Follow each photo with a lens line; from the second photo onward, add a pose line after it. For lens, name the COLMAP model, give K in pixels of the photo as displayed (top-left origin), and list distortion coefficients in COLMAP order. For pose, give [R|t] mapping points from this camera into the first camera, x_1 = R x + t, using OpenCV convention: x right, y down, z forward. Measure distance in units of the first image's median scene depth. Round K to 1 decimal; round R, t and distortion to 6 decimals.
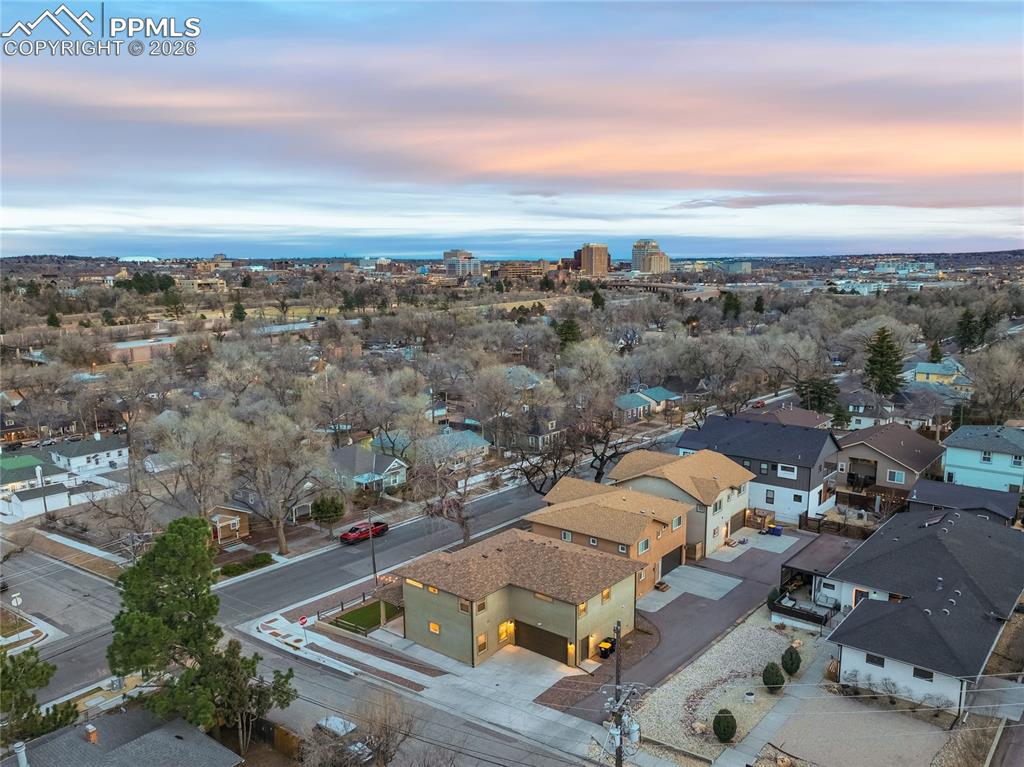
lens RADIAL K [[762.4, 0, 512.0], [0, 762.4, 383.5], [0, 0, 1]] dist [0.005452, 0.003374]
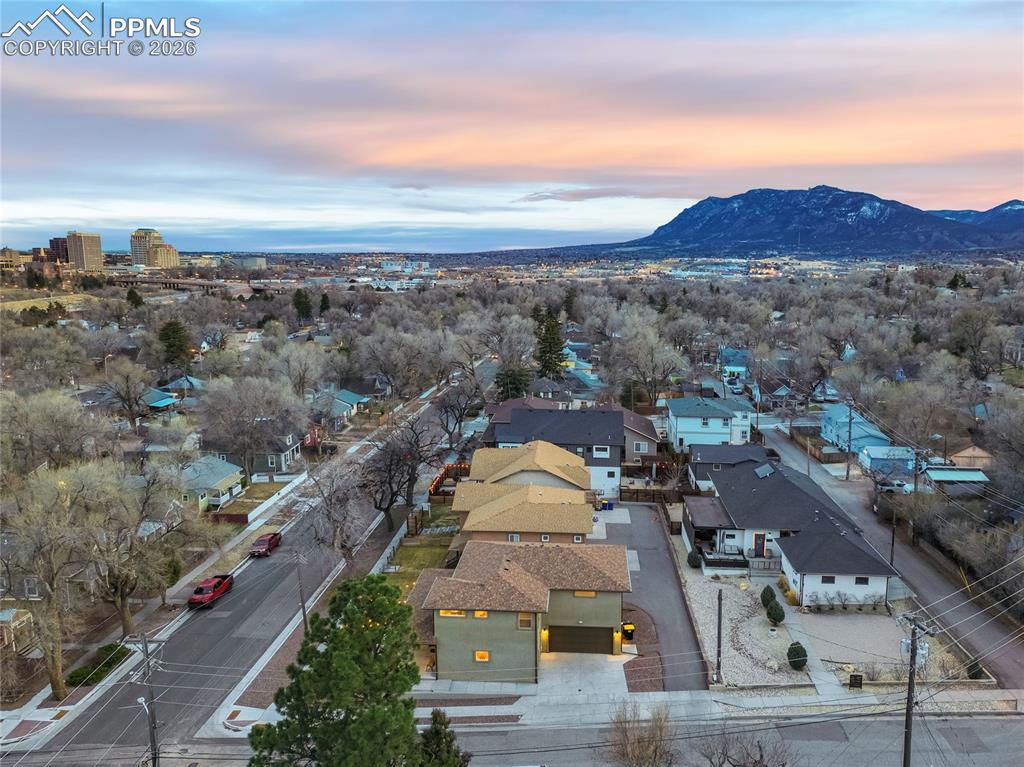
lens RADIAL K [[802.8, 0, 512.0], [0, 802.8, 383.5], [0, 0, 1]] dist [0.009670, 0.000566]
pose [[0.808735, -0.070238, 0.583964, -0.443450], [0.071532, 0.997220, 0.020878, -0.018586], [-0.583807, 0.024888, 0.811511, 0.131459]]
